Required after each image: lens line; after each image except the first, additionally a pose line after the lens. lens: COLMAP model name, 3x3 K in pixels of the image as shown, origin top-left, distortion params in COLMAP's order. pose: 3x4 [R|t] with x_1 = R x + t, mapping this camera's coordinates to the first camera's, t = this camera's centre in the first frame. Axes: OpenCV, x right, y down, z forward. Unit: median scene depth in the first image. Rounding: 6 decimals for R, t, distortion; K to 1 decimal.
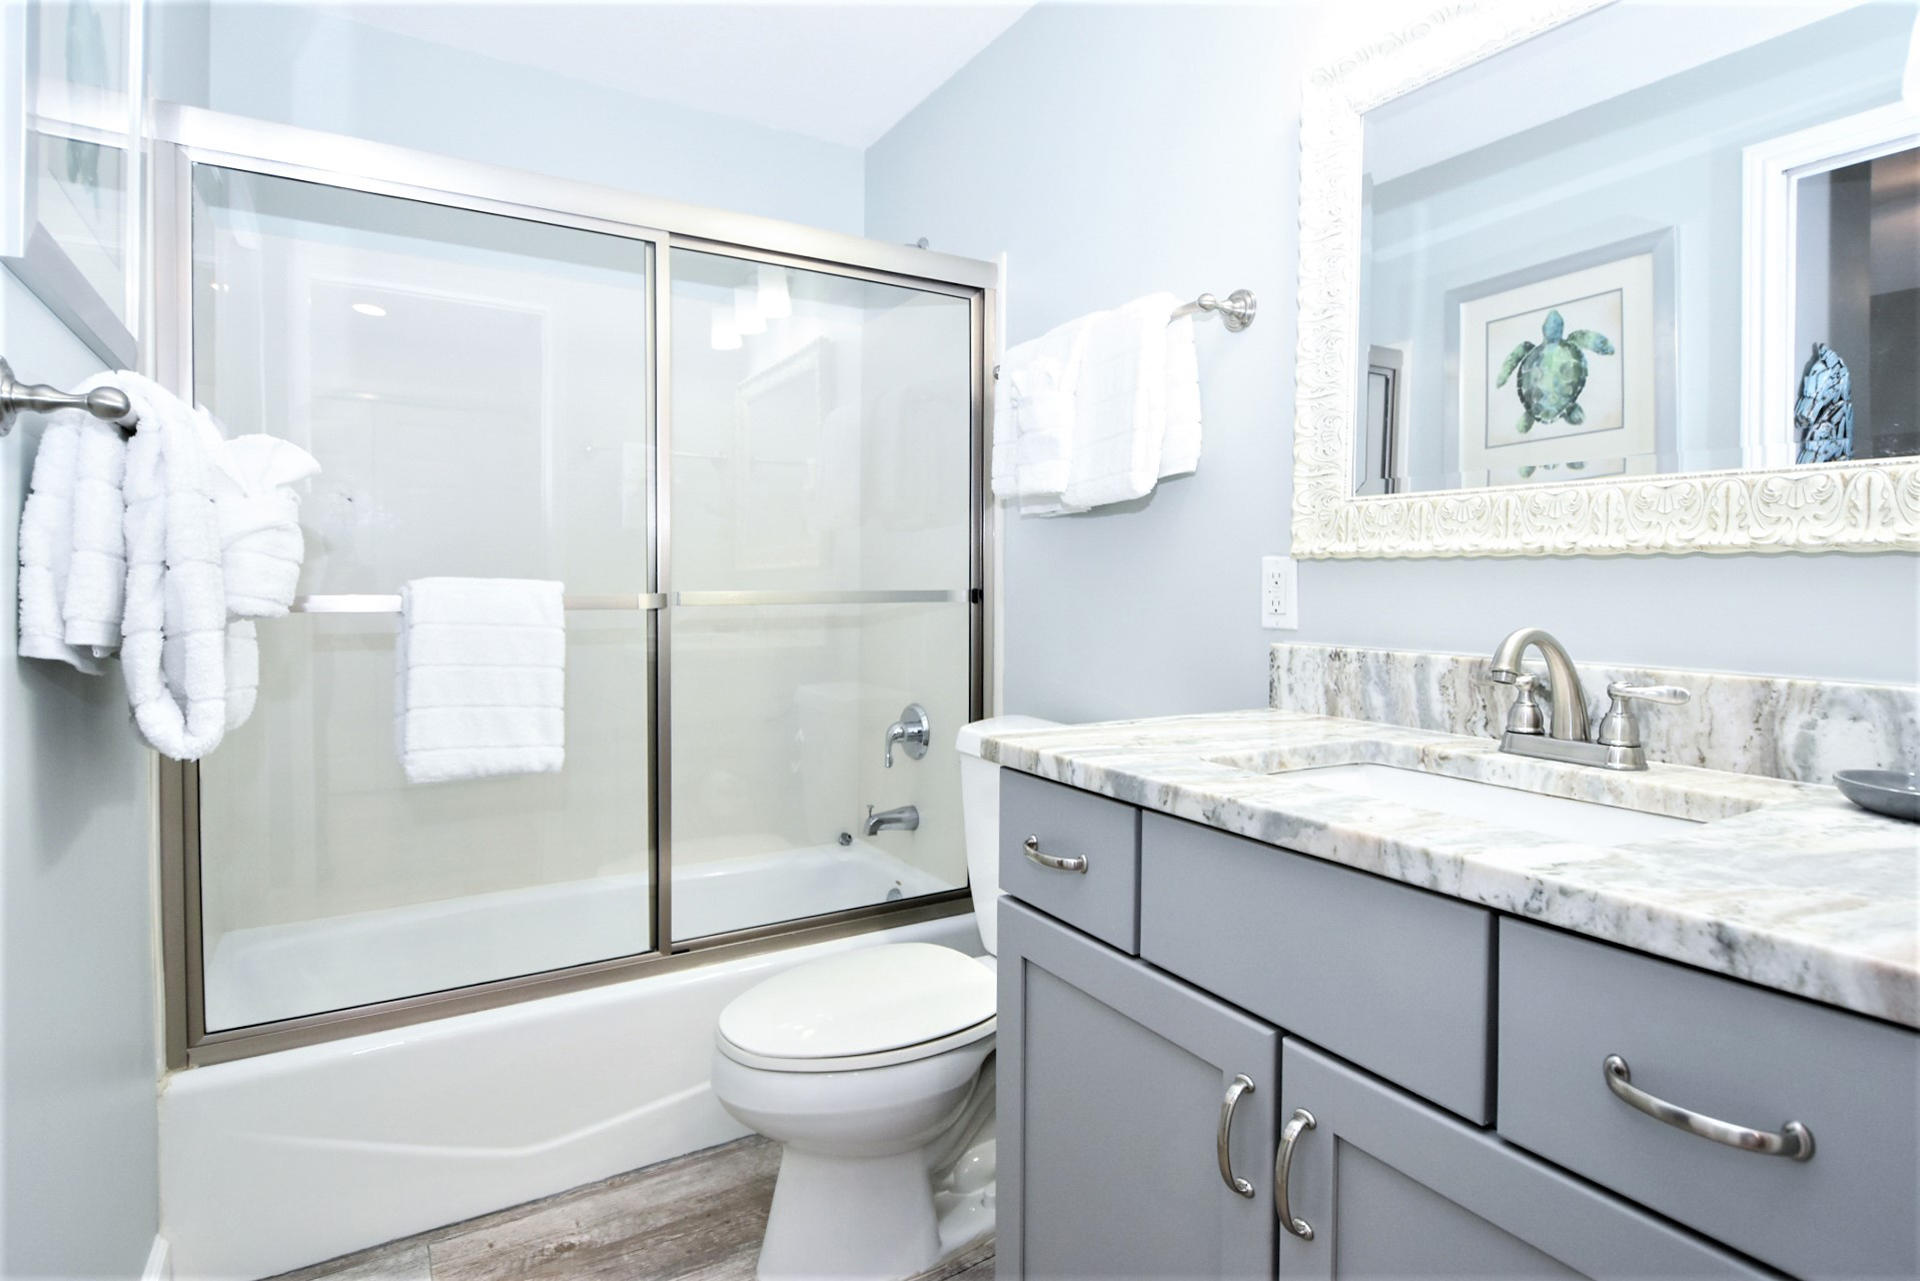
lens RADIAL K [[993.1, 0, 956.4], [0, 993.1, 693.5], [0, 0, 1]] dist [0.016914, 0.000044]
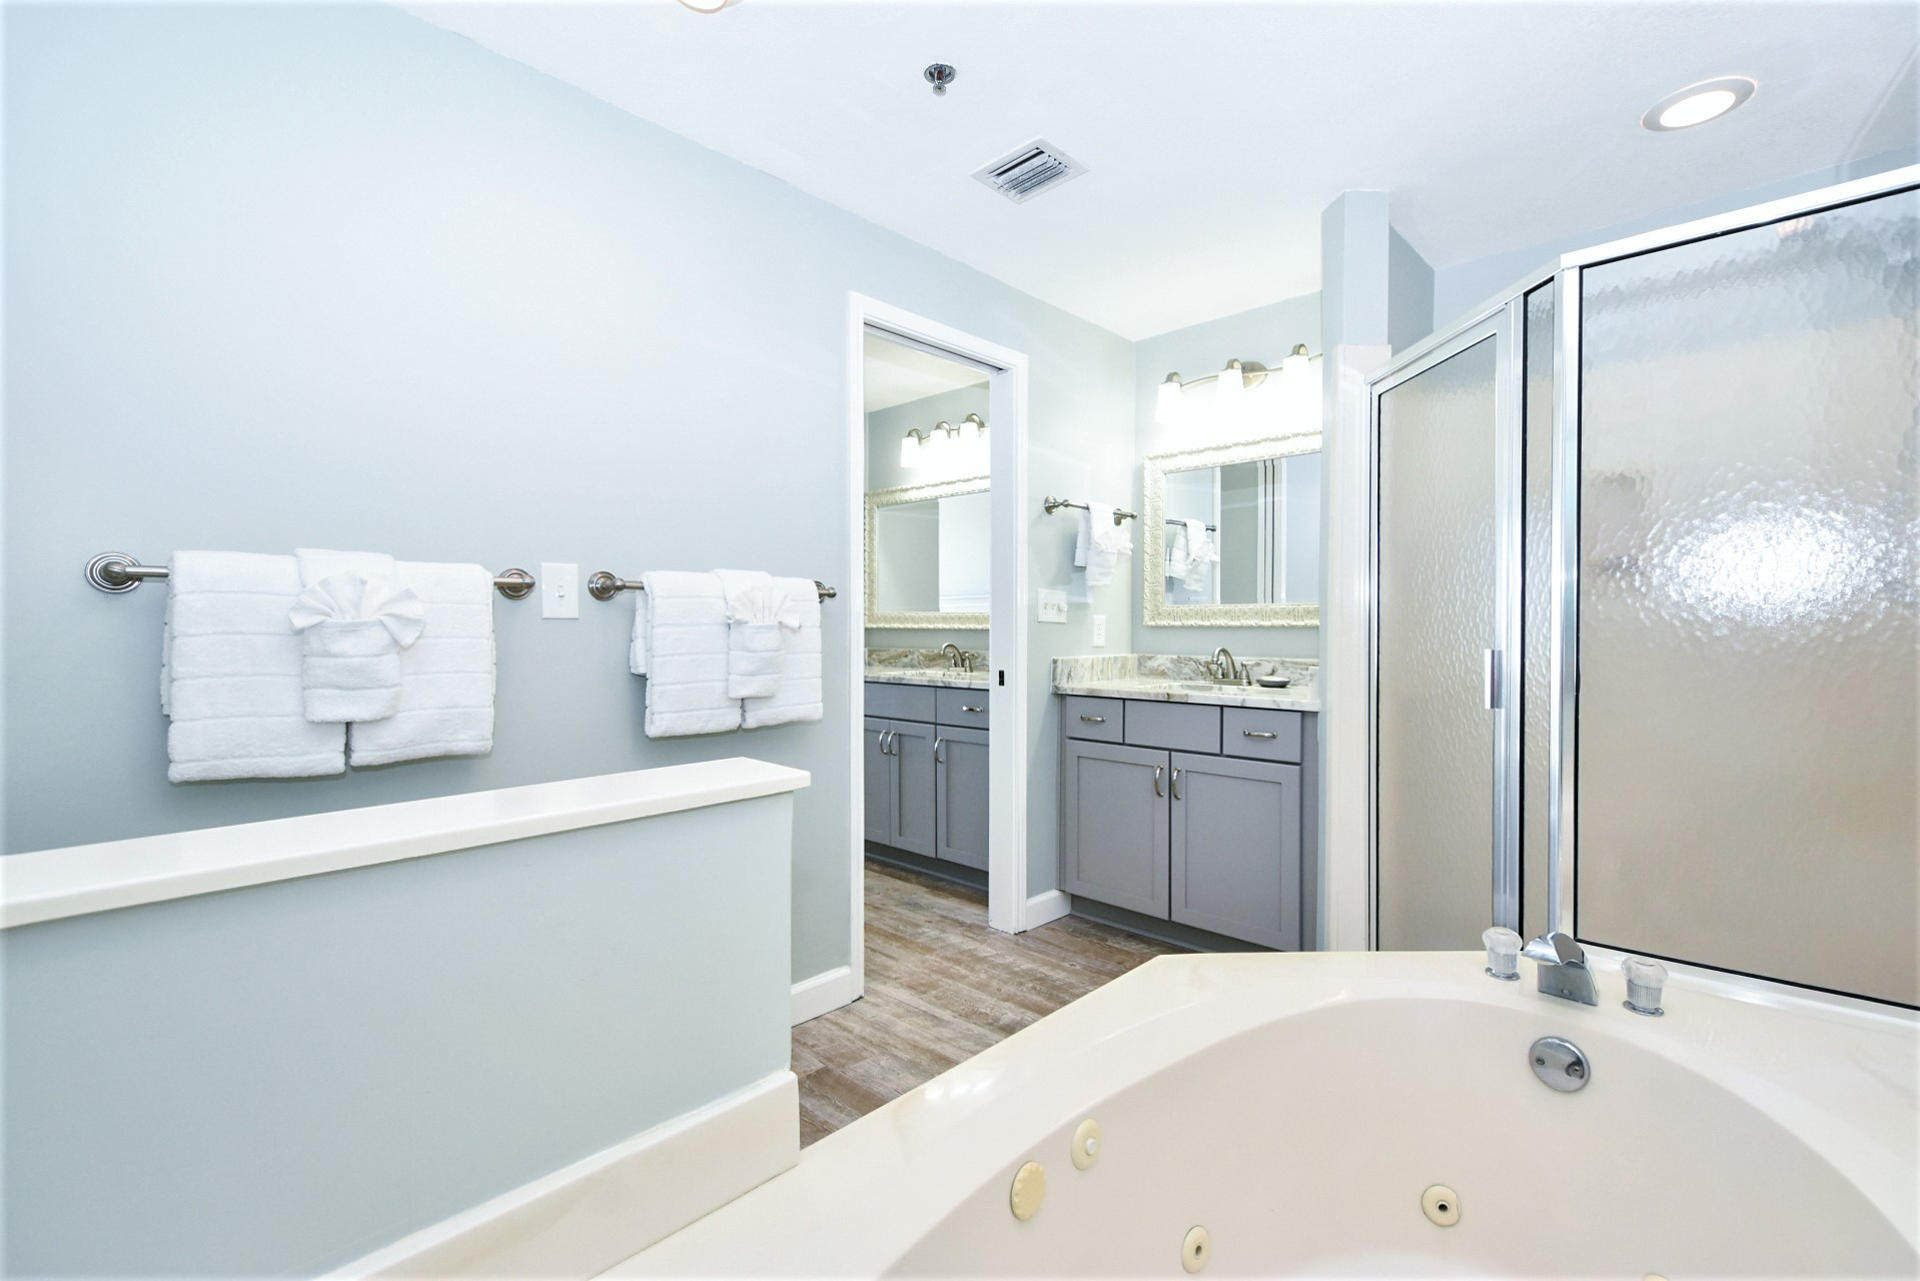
lens RADIAL K [[844.4, 0, 960.0], [0, 844.4, 640.5], [0, 0, 1]] dist [0.001108, -0.007173]
pose [[0.970075, -0.000073, 0.242806, -1.127365], [0.020397, 0.996490, -0.081191, 0.143344], [-0.241948, 0.083714, 0.966671, -1.794848]]
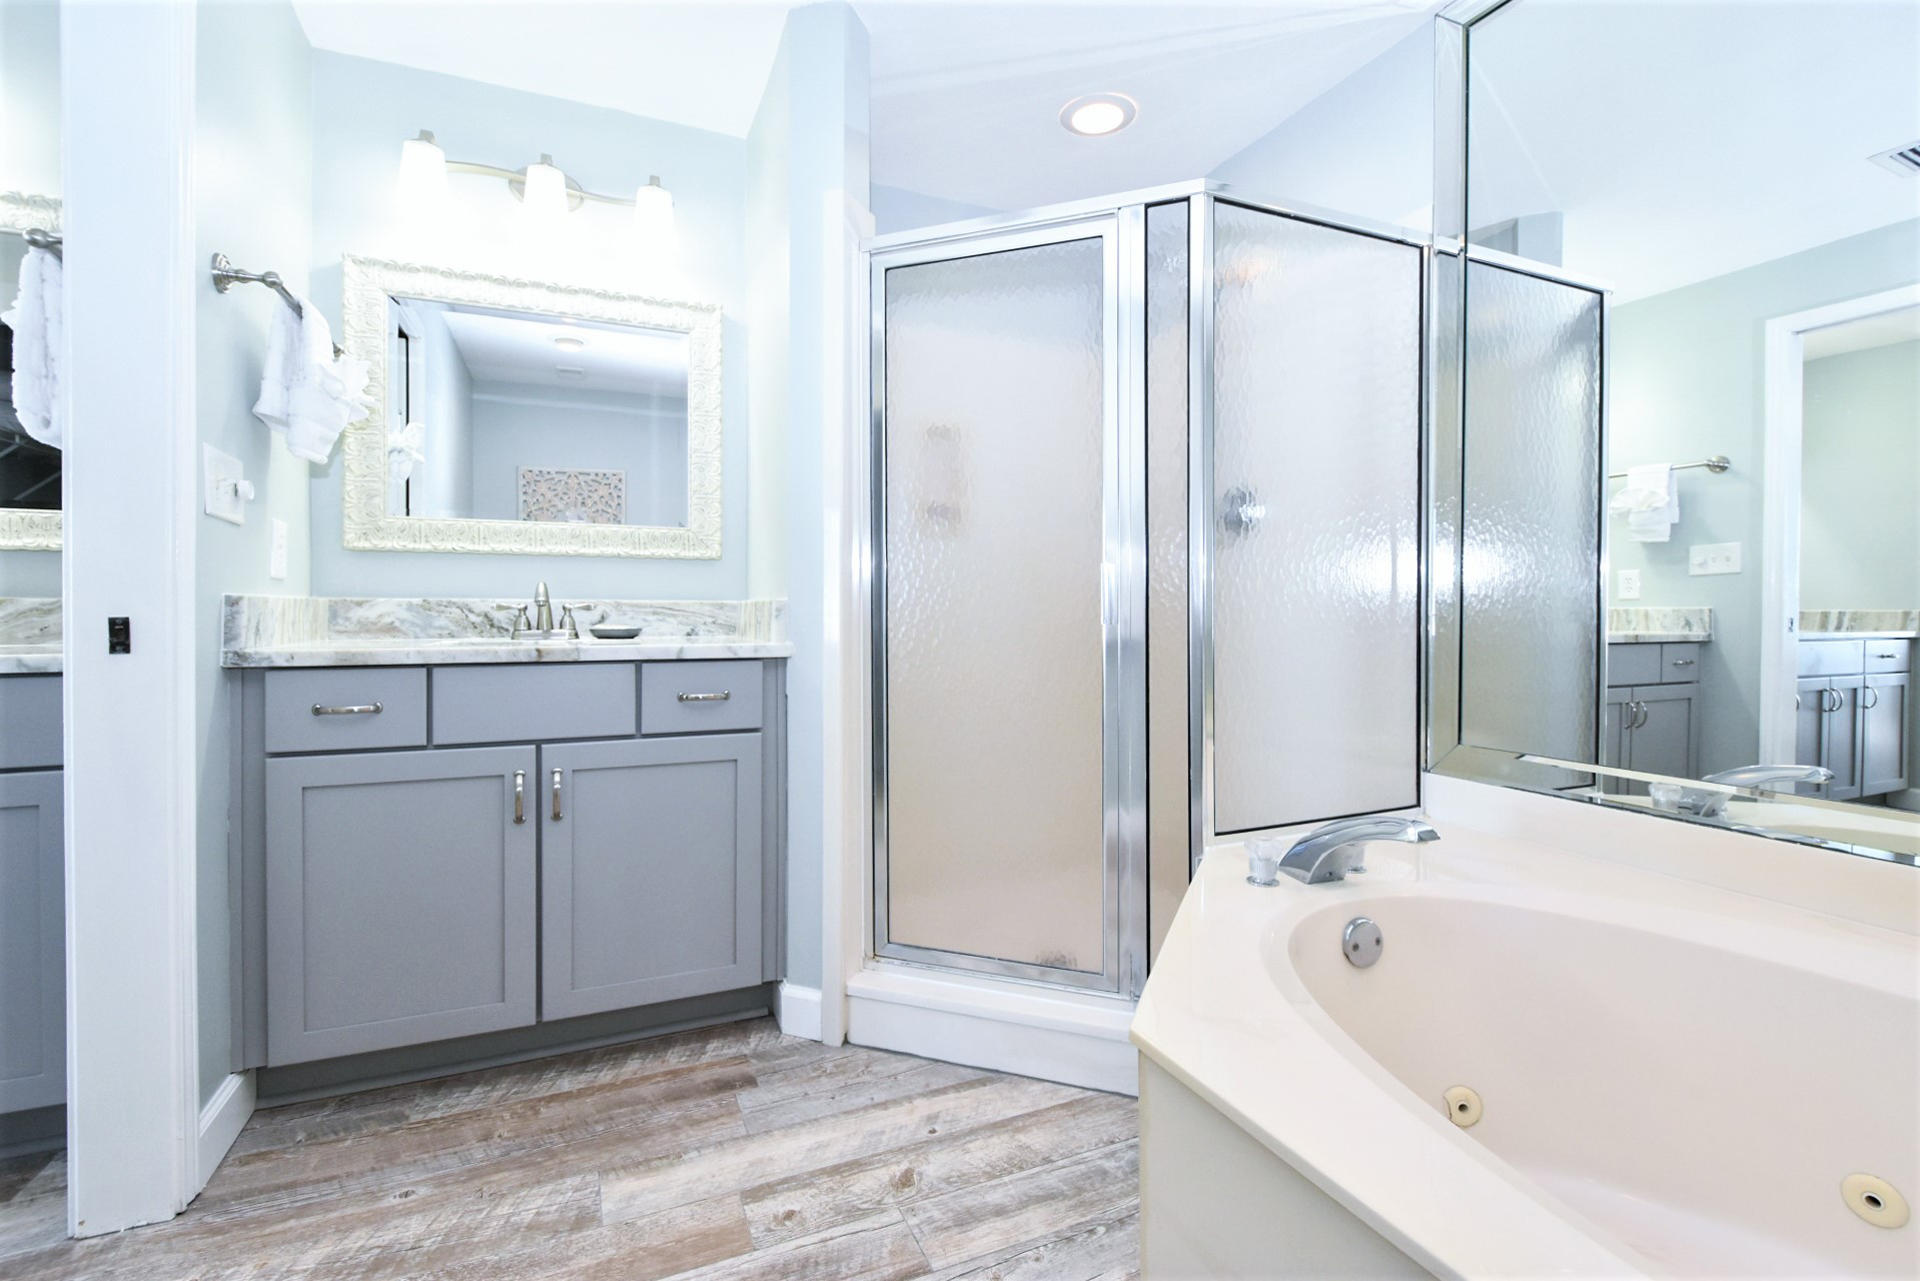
lens RADIAL K [[861.9, 0, 959.2], [0, 861.9, 618.6], [0, 0, 1]] dist [0.002884, -0.004187]
pose [[0.134721, -0.001444, 0.990883, -1.388010], [0.093884, 0.995519, -0.011314, 0.143129], [-0.986426, 0.094552, 0.134253, -0.253841]]
